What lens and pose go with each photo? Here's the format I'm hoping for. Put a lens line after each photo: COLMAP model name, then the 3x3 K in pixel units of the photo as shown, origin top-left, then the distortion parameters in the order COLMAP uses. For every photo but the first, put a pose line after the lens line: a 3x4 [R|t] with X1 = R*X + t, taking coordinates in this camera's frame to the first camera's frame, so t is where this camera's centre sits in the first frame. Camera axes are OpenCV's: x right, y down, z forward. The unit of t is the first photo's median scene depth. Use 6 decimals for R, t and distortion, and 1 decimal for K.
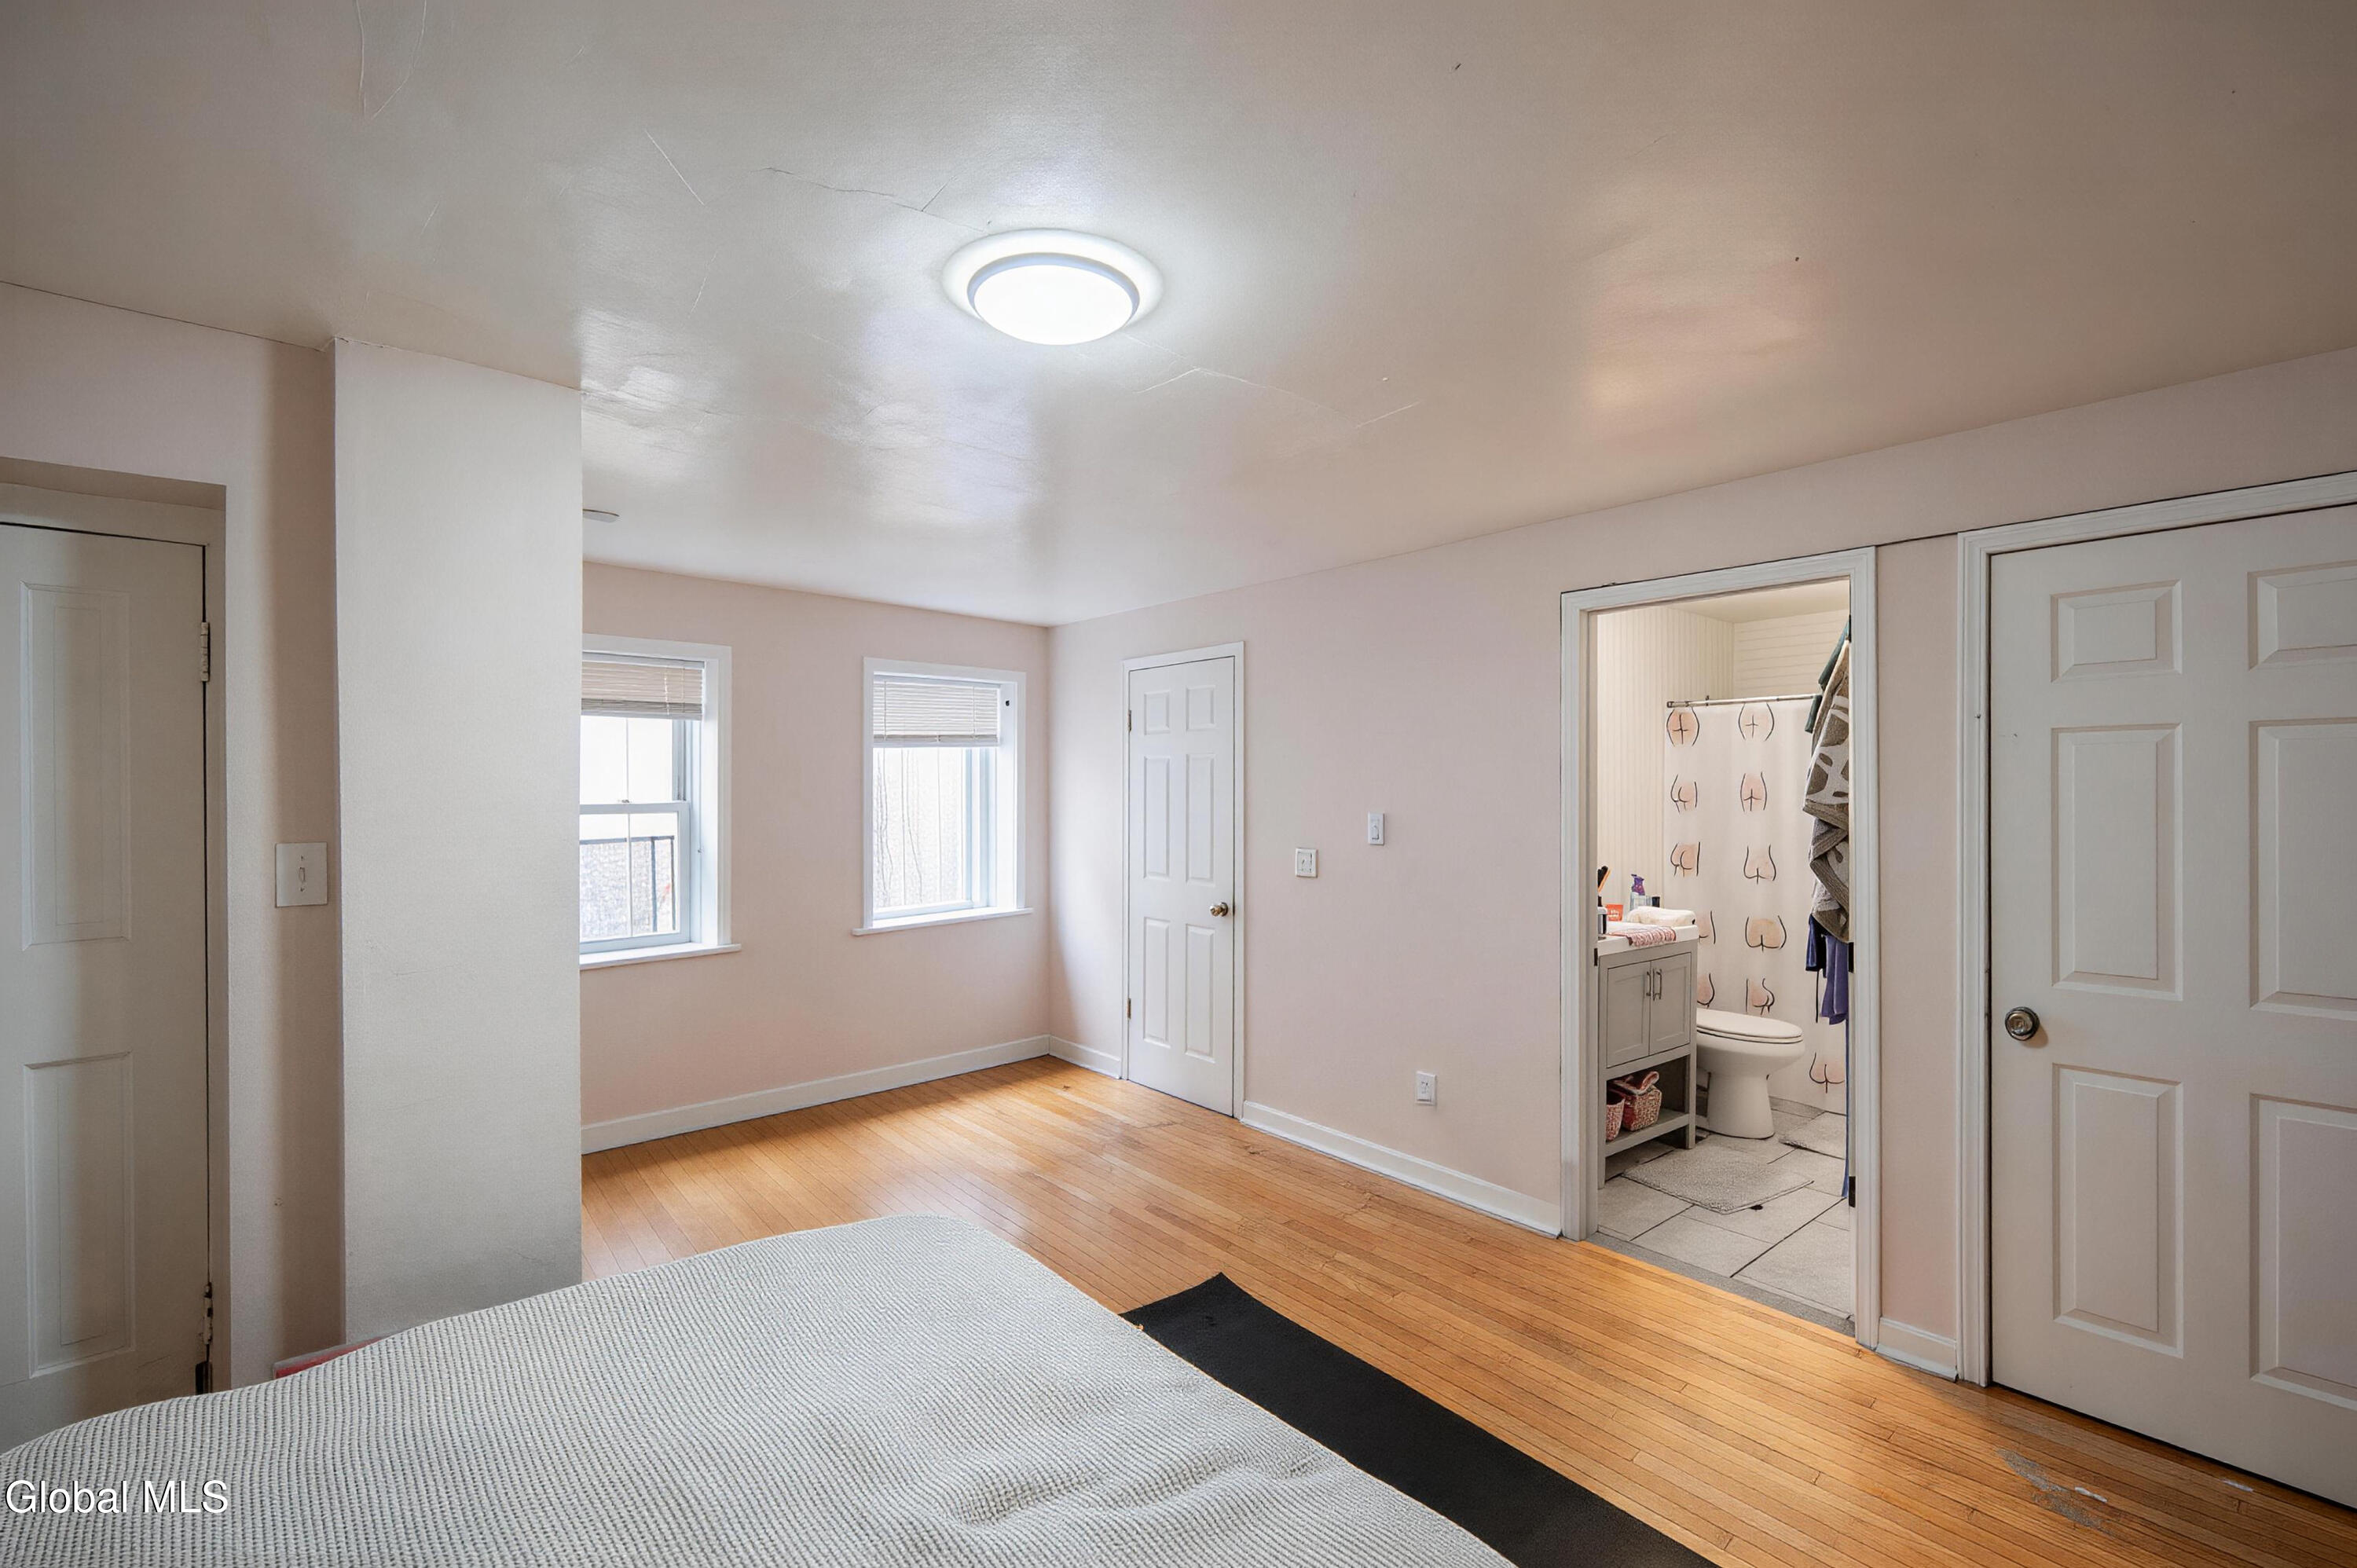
lens RADIAL K [[1095.8, 0, 1178.5], [0, 1095.8, 784.0], [0, 0, 1]] dist [0.000142, -0.000009]
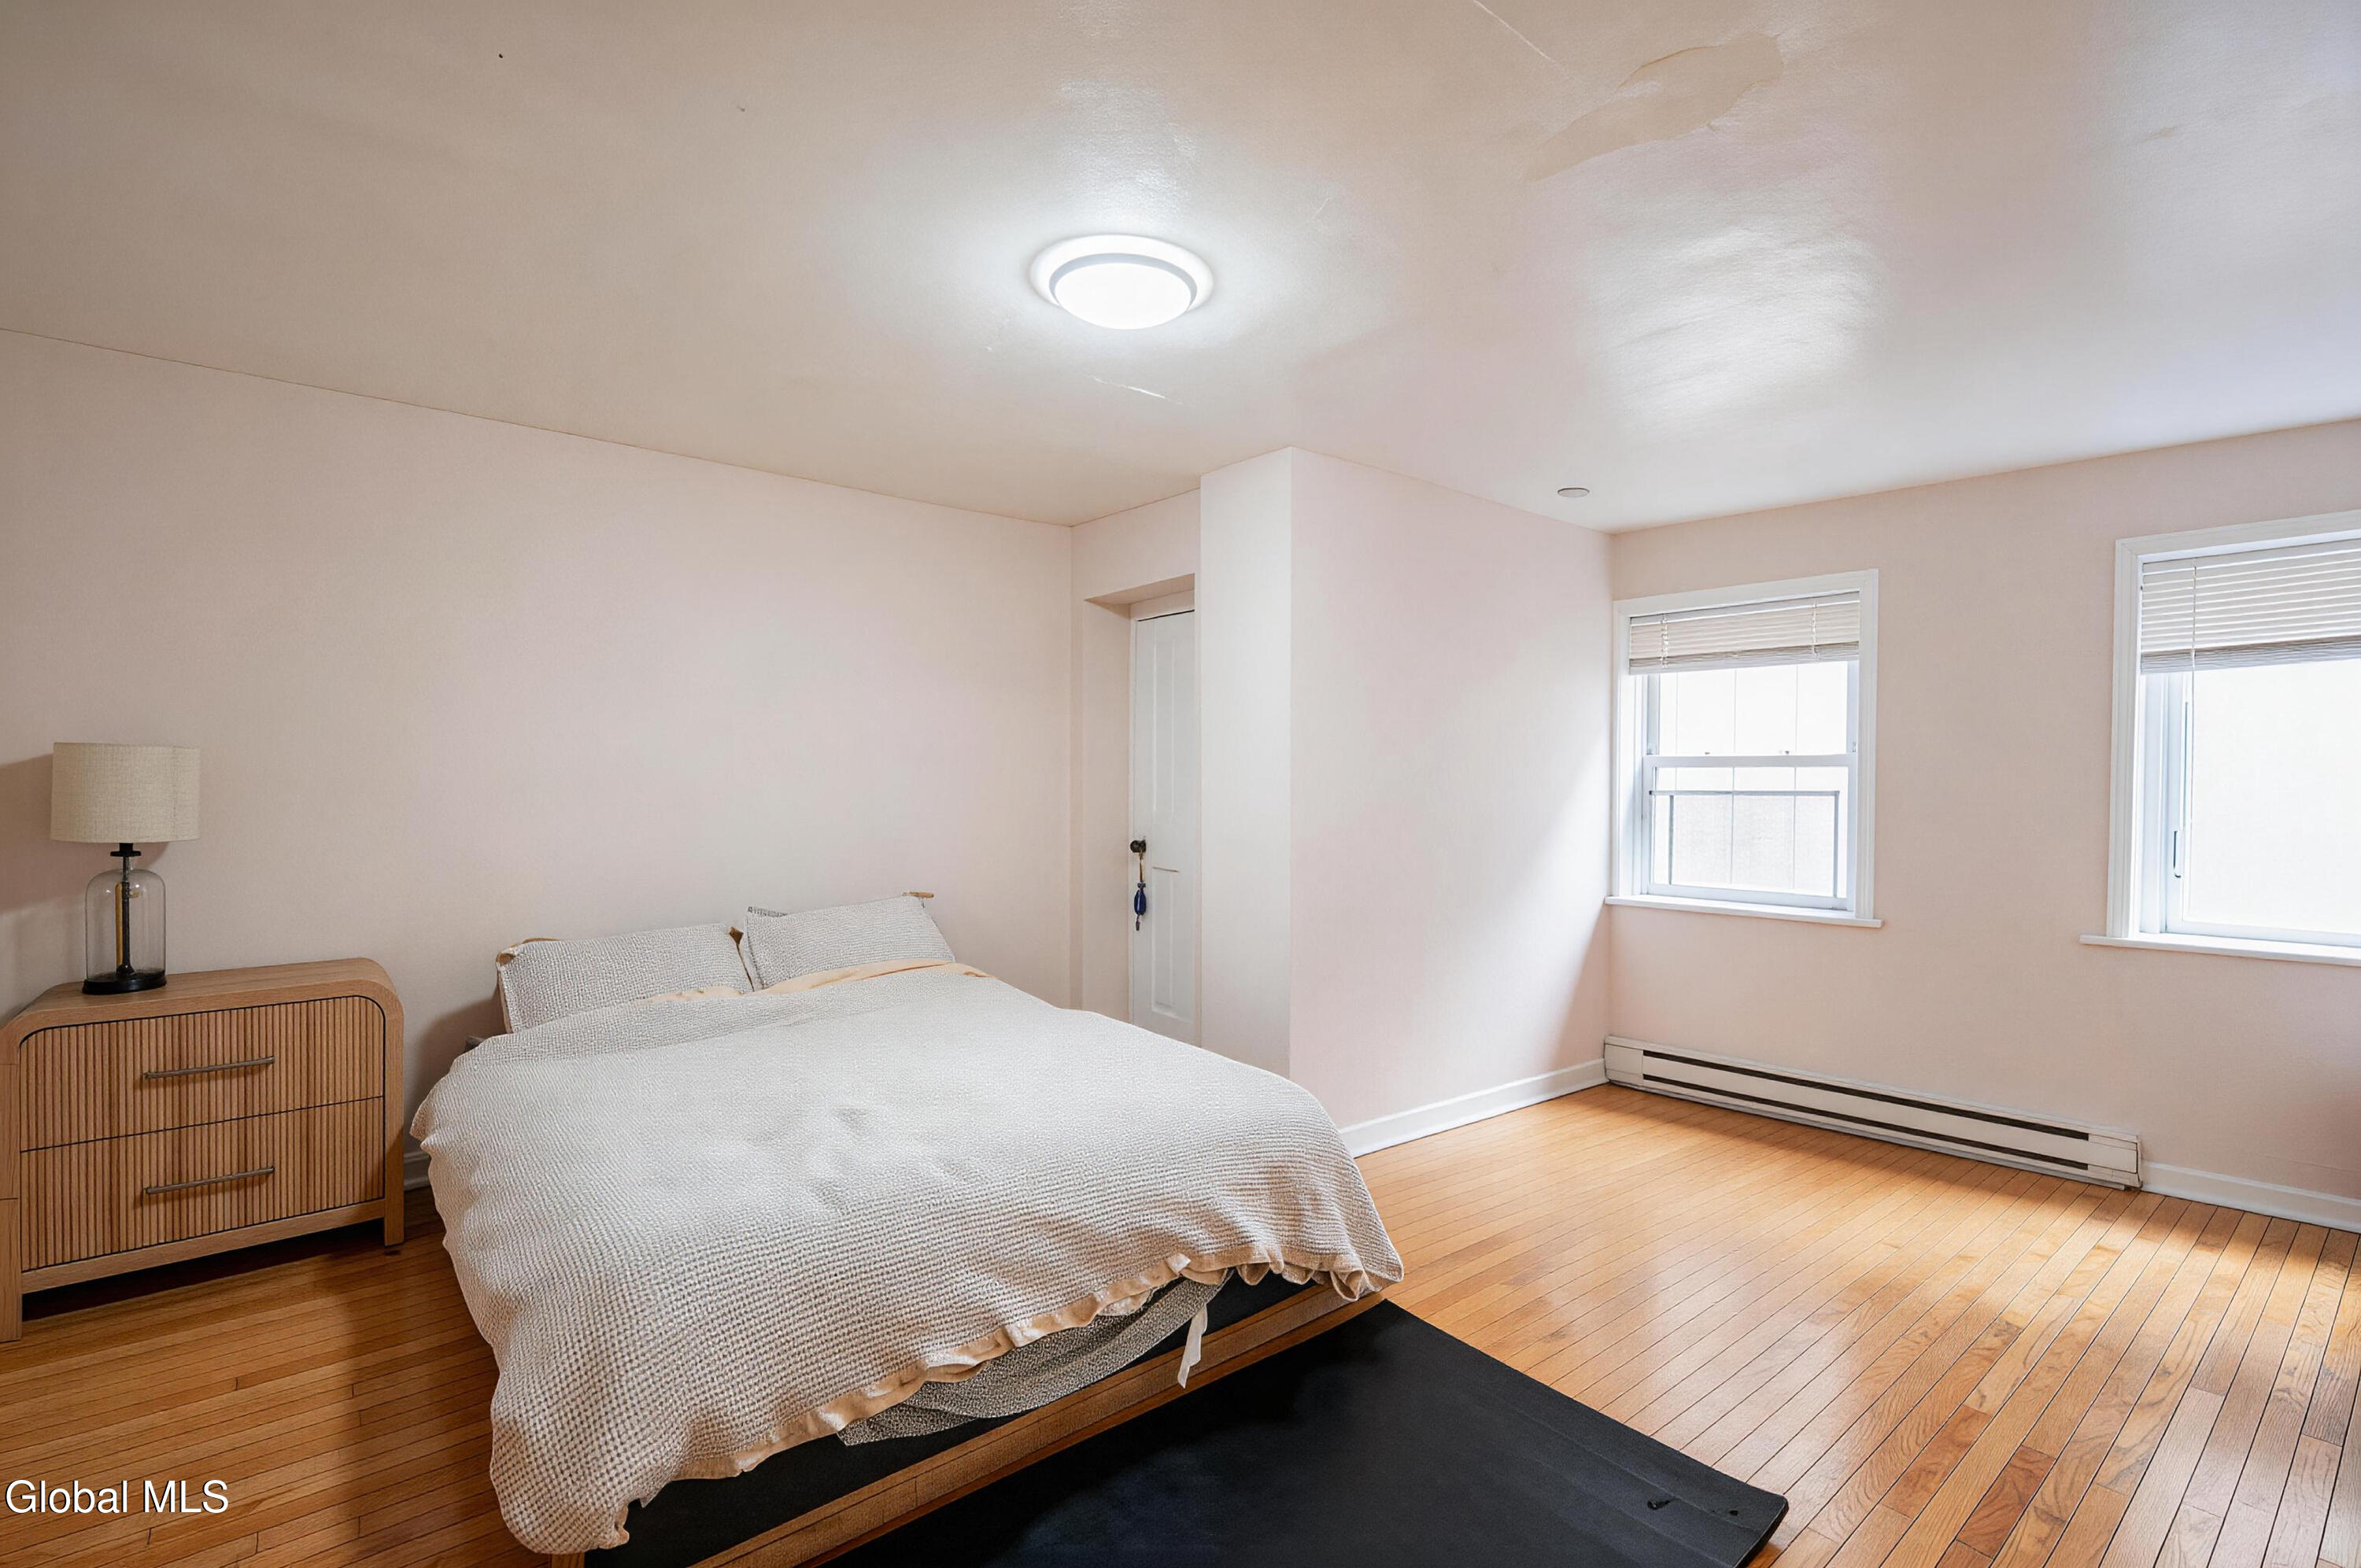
lens RADIAL K [[1126.9, 0, 1180.5], [0, 1126.9, 784.0], [0, 0, 1]] dist [0.000687, 0.000160]
pose [[-0.005136, 0.021657, -0.999752, 0.471968], [0.010578, 0.999711, 0.021602, 0.015392], [0.999931, -0.010464, -0.005363, 0.465460]]
